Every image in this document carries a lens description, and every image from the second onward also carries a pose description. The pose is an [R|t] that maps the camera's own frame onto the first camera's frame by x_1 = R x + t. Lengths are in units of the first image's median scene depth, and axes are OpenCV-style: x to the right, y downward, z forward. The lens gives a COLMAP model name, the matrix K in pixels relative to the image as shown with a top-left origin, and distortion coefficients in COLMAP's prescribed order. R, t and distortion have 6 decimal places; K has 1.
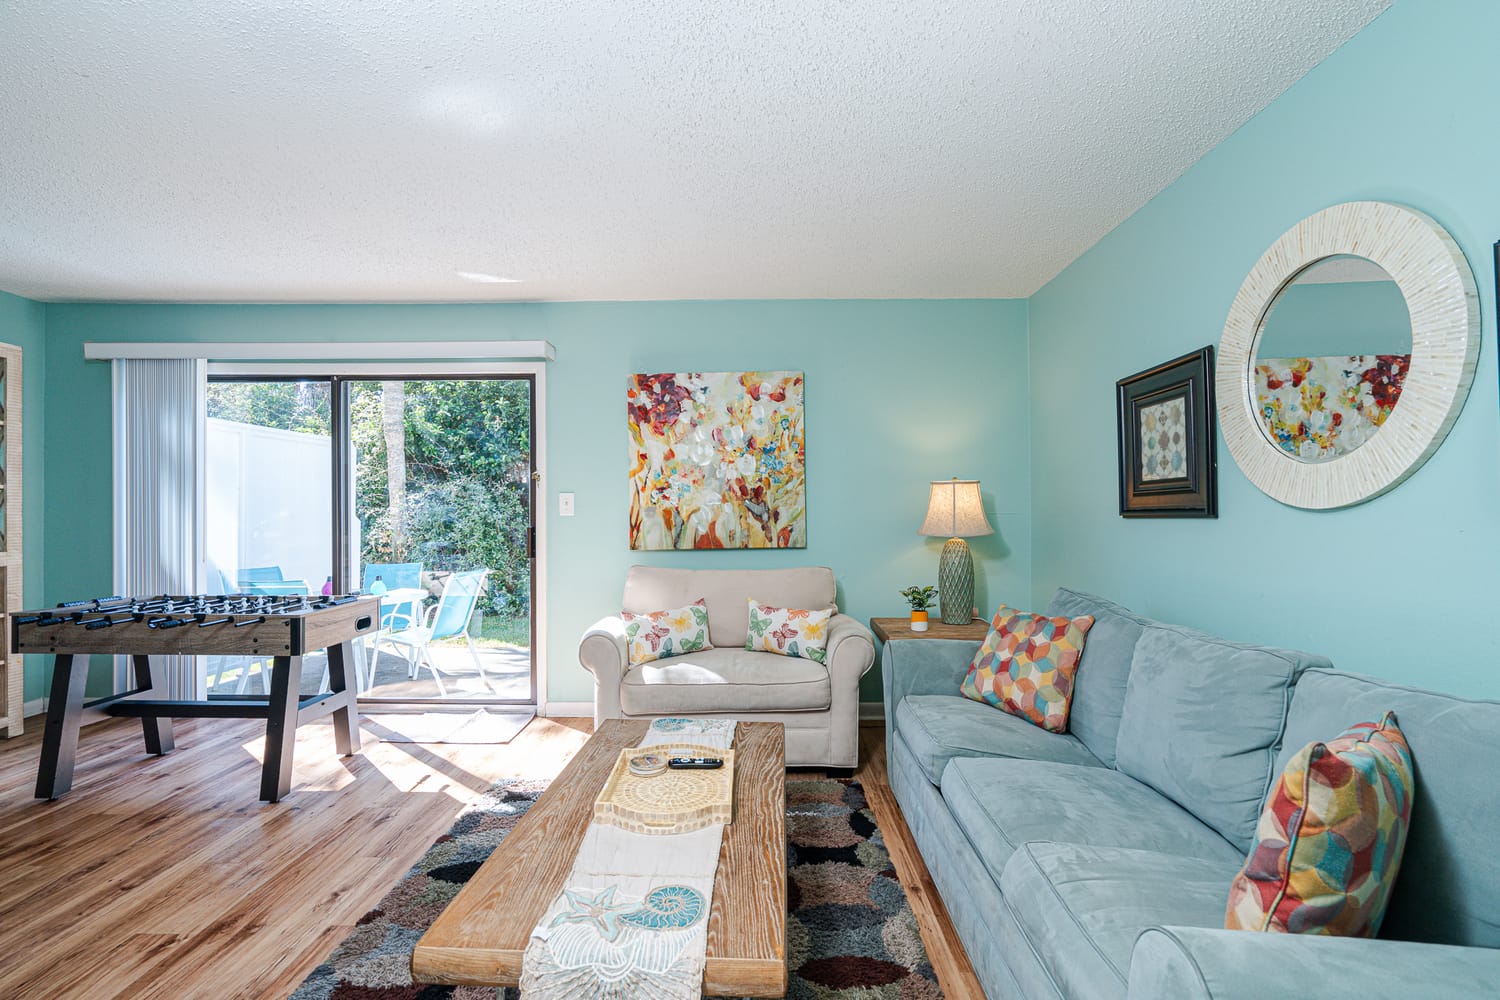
lens RADIAL K [[678.9, 0, 752.2], [0, 678.9, 513.5], [0, 0, 1]] dist [-0.024260, 0.000126]
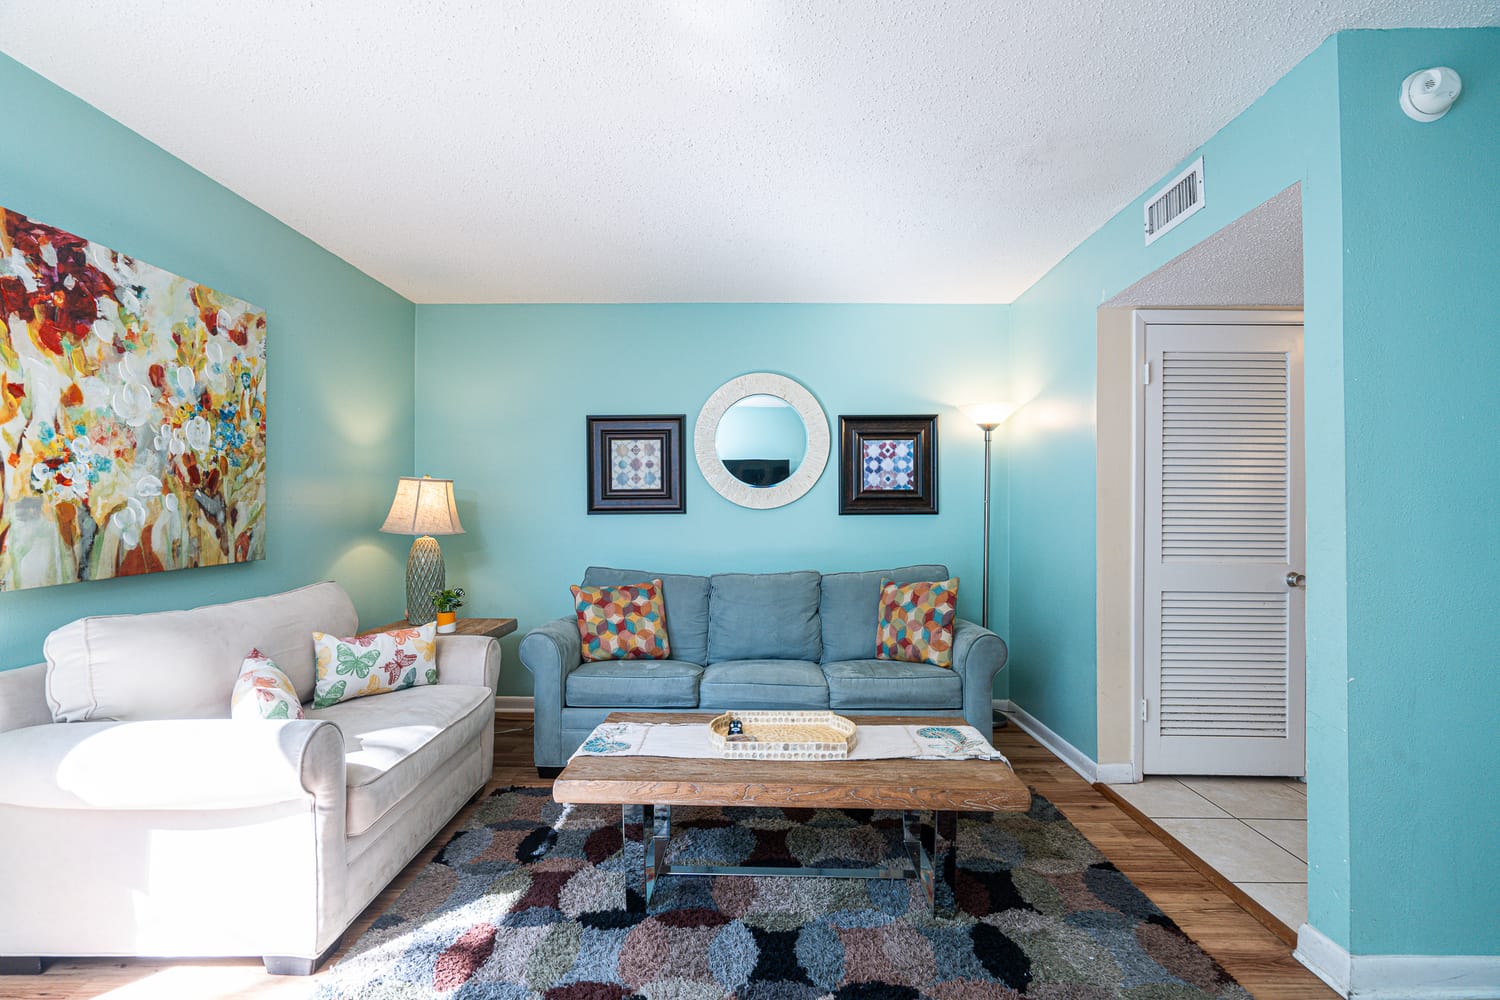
lens RADIAL K [[669.9, 0, 746.2], [0, 669.9, 506.7], [0, 0, 1]] dist [-0.002513, 0.000443]
pose [[-0.002563, 0.006164, 0.999978, -0.621426], [0.000571, 0.999981, -0.006162, -0.000550], [-0.999997, 0.000555, -0.002566, 0.500633]]
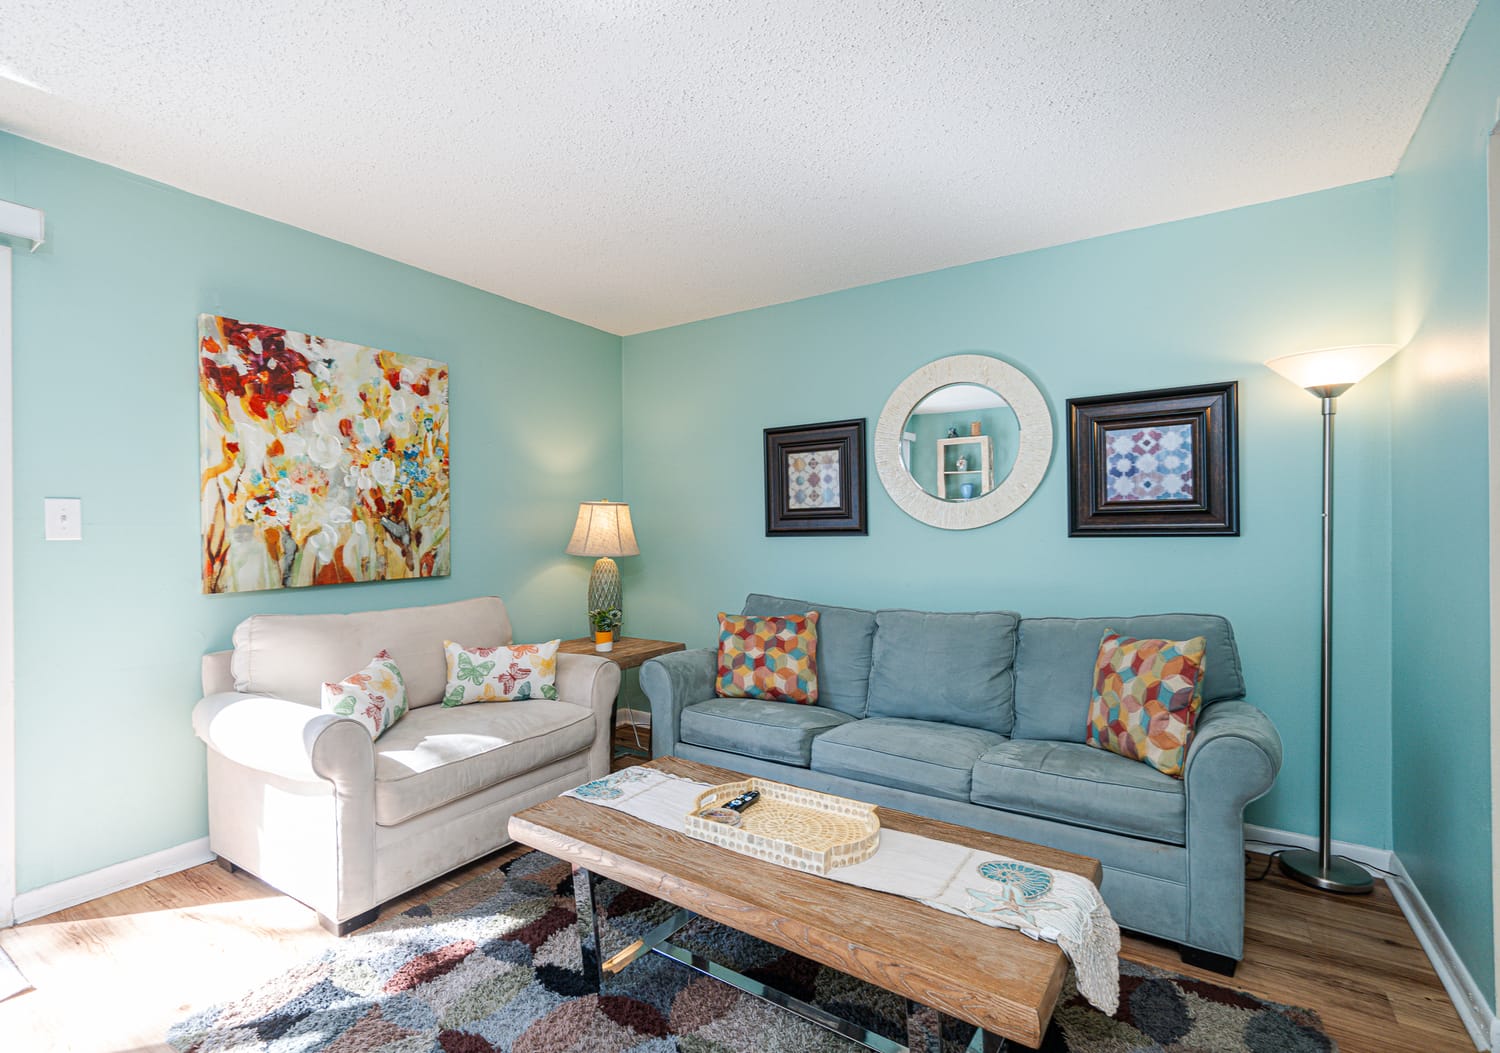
lens RADIAL K [[705.8, 0, 709.1], [0, 705.8, 532.0], [0, 0, 1]] dist [-0.005706, 0.000820]
pose [[0.557531, -0.000769, 0.830155, -0.464077], [0.004470, 0.999988, -0.002075, -0.000017], [-0.830144, 0.004867, 0.557528, 0.252451]]
